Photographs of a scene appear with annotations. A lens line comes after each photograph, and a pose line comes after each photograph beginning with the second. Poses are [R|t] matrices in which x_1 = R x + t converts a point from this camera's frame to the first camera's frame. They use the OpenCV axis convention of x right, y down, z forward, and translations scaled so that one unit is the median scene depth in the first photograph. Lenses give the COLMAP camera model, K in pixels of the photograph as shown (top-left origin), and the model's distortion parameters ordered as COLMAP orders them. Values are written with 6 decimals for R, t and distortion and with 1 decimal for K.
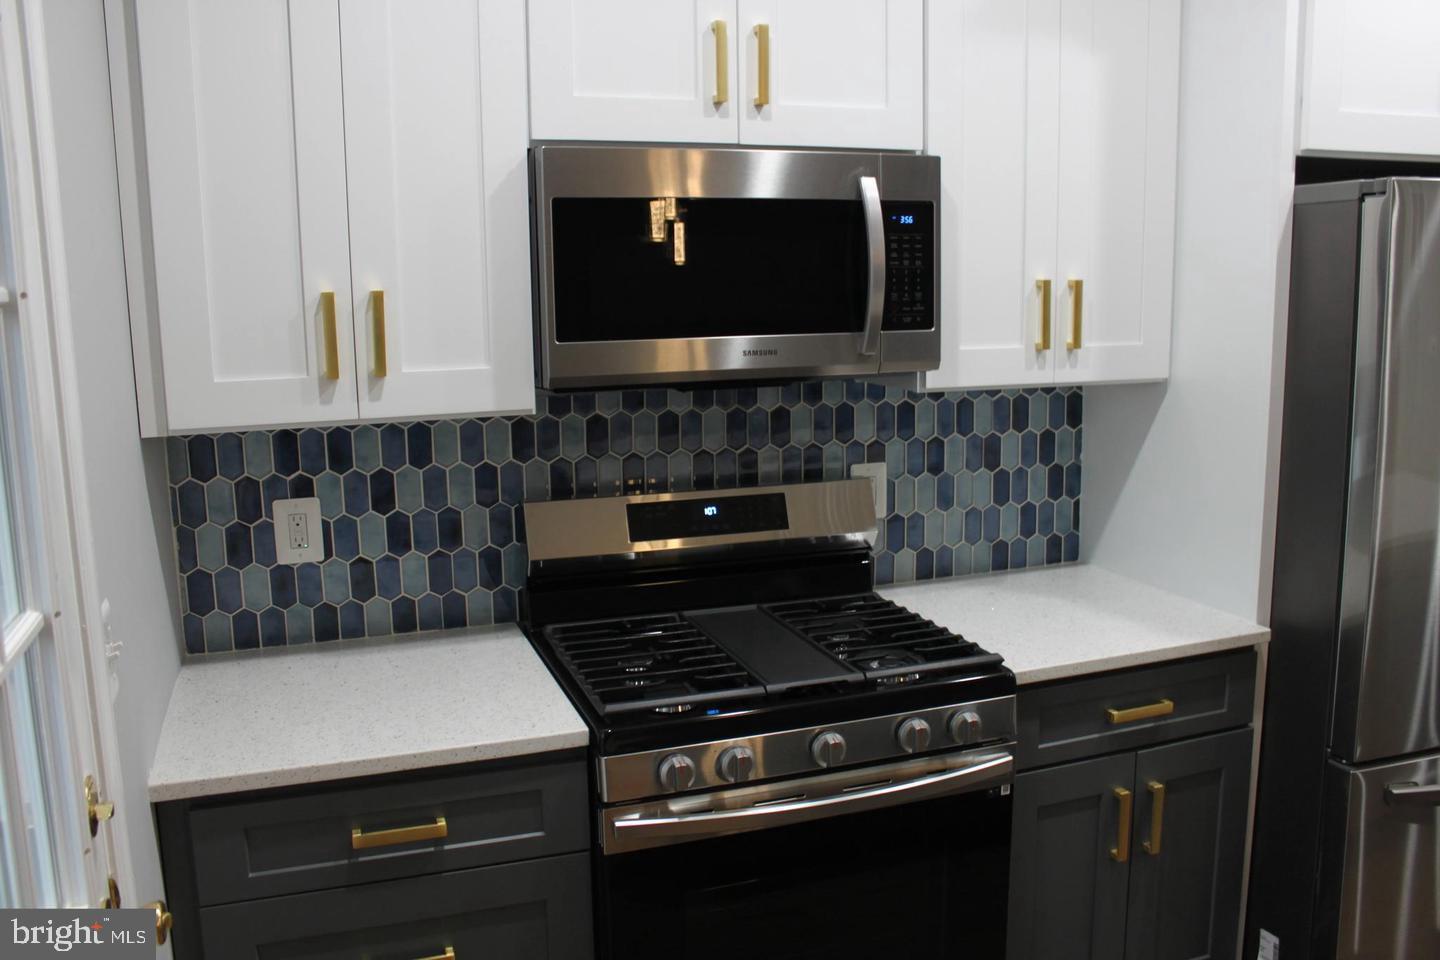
lens RADIAL K [[1203.2, 0, 719.6], [0, 1203.2, 476.3], [0, 0, 1]] dist [-0.156354, 0.129559]
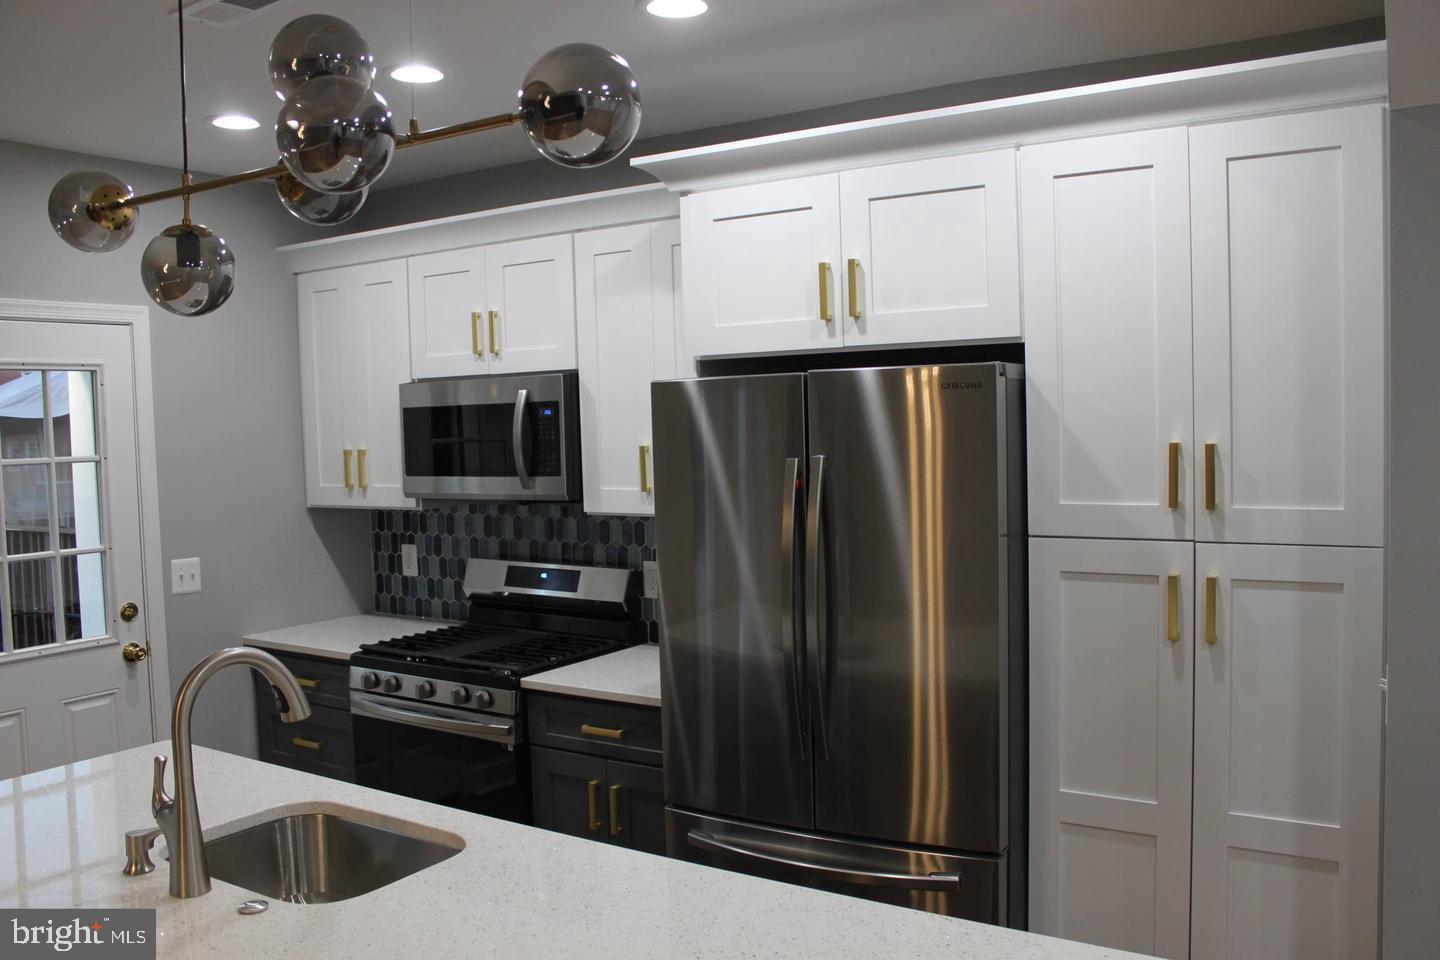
lens RADIAL K [[1203.2, 0, 724.2], [0, 1203.2, 482.7], [0, 0, 1]] dist [-0.156354, 0.129559]
pose [[0.606922, 0.044295, -0.793526, 1.608370], [-0.112787, 0.993141, -0.030826, -0.085447], [0.786717, 0.108208, 0.607755, 0.151032]]
